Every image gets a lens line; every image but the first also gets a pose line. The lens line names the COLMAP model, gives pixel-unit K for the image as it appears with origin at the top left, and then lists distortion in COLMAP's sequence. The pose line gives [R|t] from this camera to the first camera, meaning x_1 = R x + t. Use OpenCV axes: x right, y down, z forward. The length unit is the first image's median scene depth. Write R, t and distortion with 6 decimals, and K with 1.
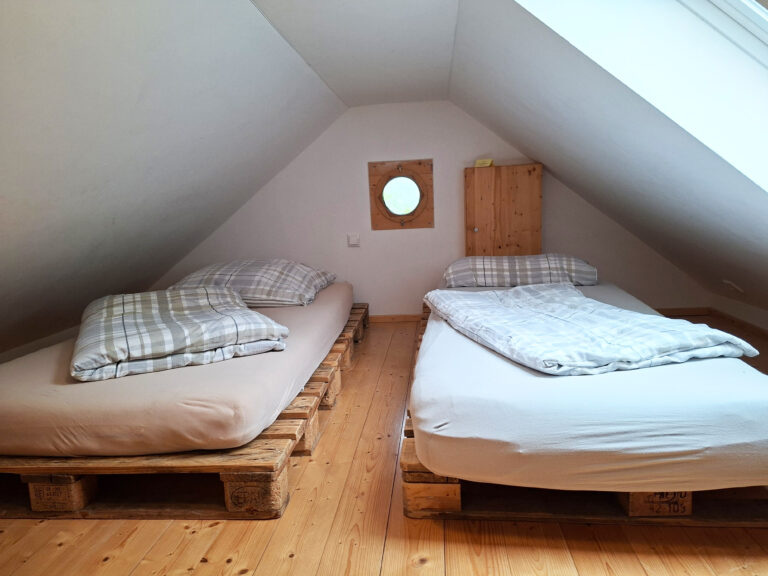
lens RADIAL K [[529.1, 0, 389.0], [0, 529.1, 285.5], [0, 0, 1]] dist [0.123183, -0.133037]
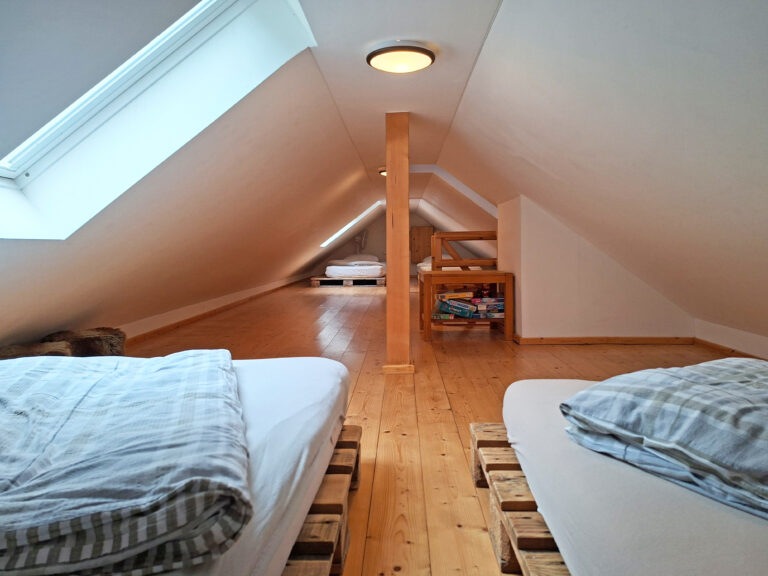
lens RADIAL K [[529.1, 0, 389.0], [0, 529.1, 285.5], [0, 0, 1]] dist [0.123183, -0.133037]
pose [[-0.996567, 0.056331, -0.060665, 0.011681], [0.040731, 0.971603, 0.233087, -0.180751], [0.072072, 0.229816, -0.970562, 1.654999]]
